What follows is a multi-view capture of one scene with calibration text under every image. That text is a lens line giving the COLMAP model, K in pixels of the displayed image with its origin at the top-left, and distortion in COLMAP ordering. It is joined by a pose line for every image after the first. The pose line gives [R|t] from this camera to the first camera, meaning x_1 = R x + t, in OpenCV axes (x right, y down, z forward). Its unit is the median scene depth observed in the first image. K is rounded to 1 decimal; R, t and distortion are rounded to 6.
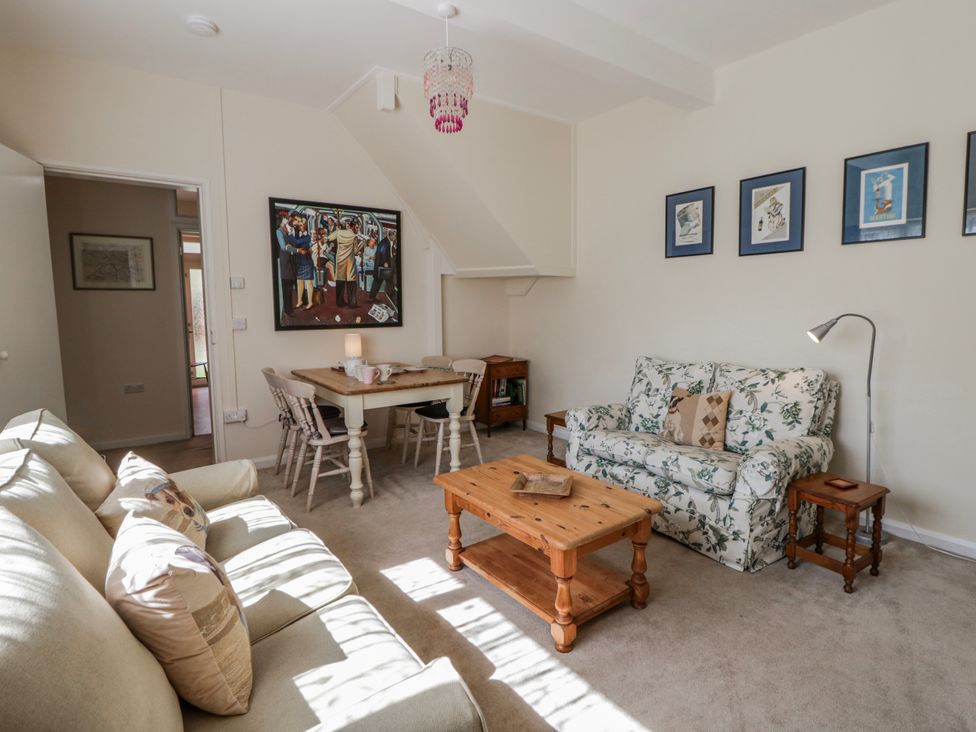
lens RADIAL K [[511.4, 0, 506.8], [0, 511.4, 356.7], [0, 0, 1]] dist [-0.017251, -0.008408]
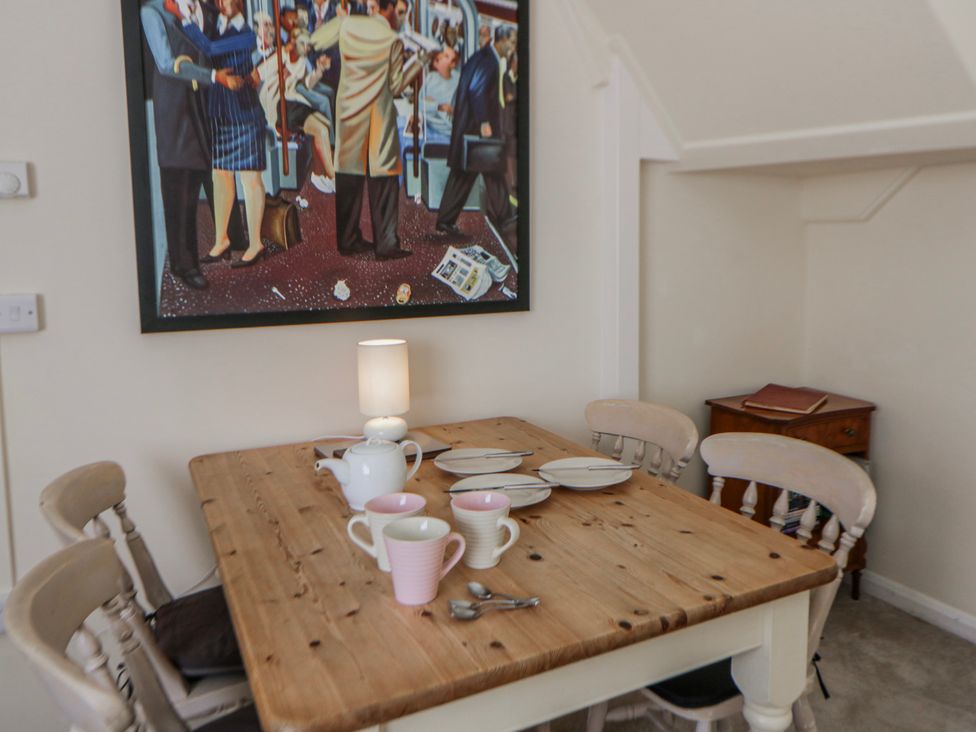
lens RADIAL K [[758.8, 0, 526.6], [0, 758.8, 316.9], [0, 0, 1]] dist [0.009728, -0.015229]
pose [[0.987991, 0.011041, -0.154114, -0.138149], [-0.011447, 0.999933, -0.001748, -0.058496], [0.154085, 0.003491, 0.988051, 0.536379]]
